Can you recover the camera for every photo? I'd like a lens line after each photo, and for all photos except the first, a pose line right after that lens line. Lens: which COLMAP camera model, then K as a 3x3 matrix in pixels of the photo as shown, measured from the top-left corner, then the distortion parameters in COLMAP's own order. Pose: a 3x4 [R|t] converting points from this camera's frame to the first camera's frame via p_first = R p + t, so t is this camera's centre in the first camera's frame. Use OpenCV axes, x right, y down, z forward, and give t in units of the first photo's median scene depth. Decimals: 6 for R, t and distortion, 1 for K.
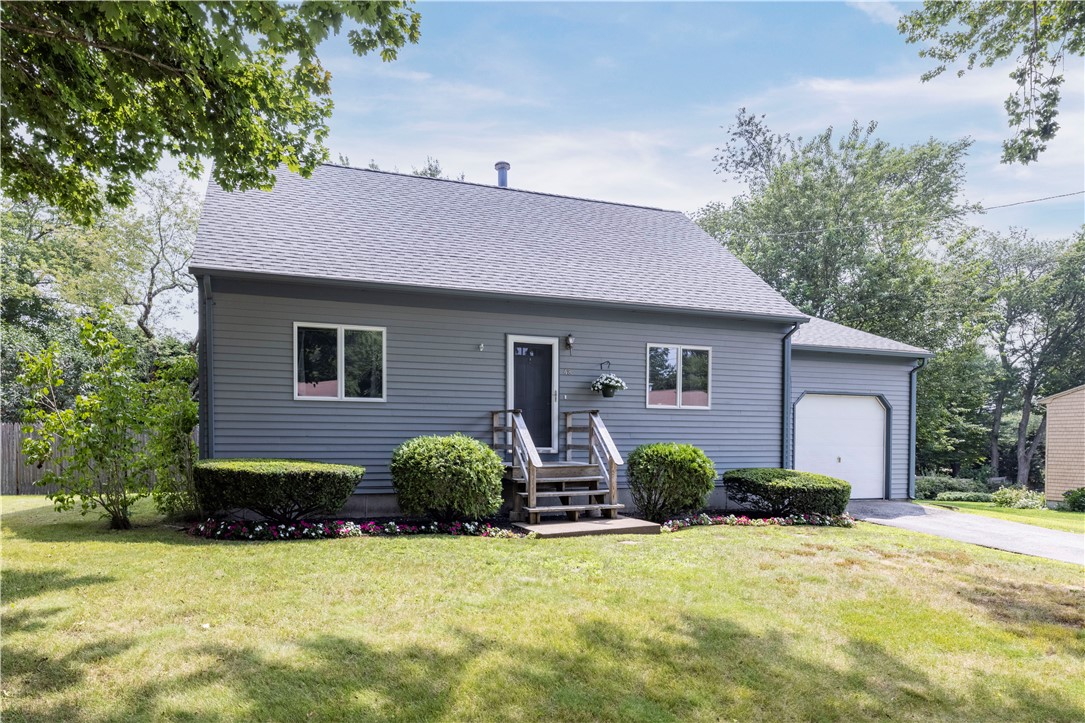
lens RADIAL K [[606.8, 0, 542.5], [0, 606.8, 397.7], [0, 0, 1]] dist [-0.001655, -0.000964]
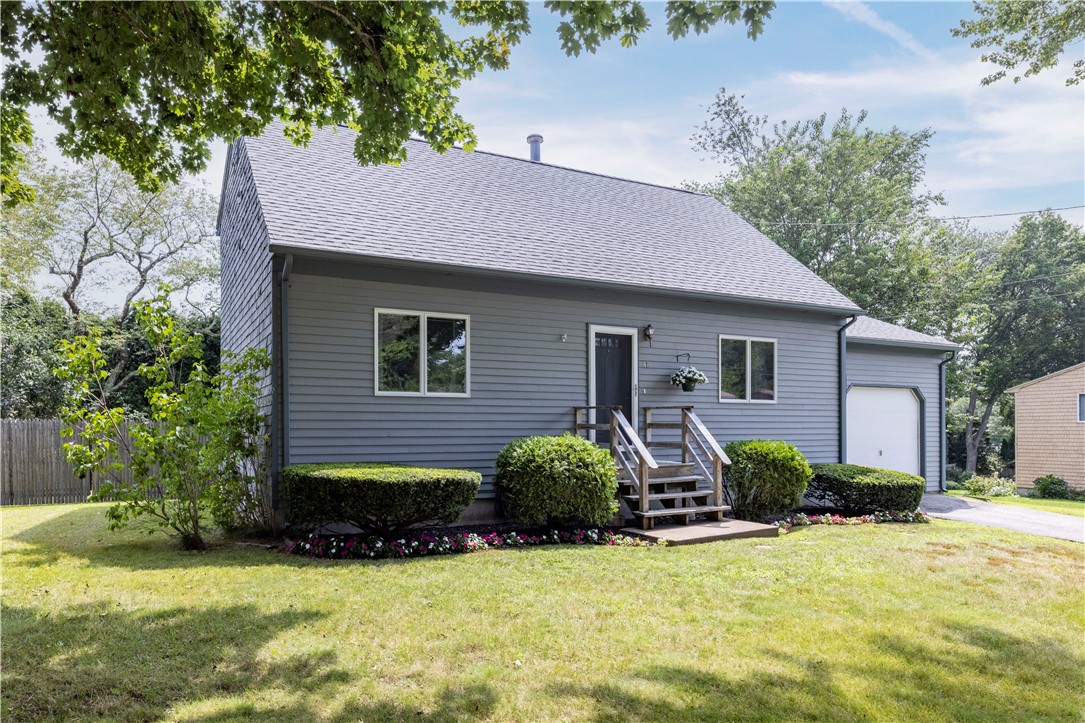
lens RADIAL K [[663.4, 0, 542.5], [0, 663.4, 361.5], [0, 0, 1]] dist [-0.001174, 0.000296]
pose [[0.990141, 0.007890, 0.139855, -0.278087], [-0.003867, 0.999571, -0.029019, -0.017509], [-0.140024, 0.028192, 0.989747, 0.004230]]
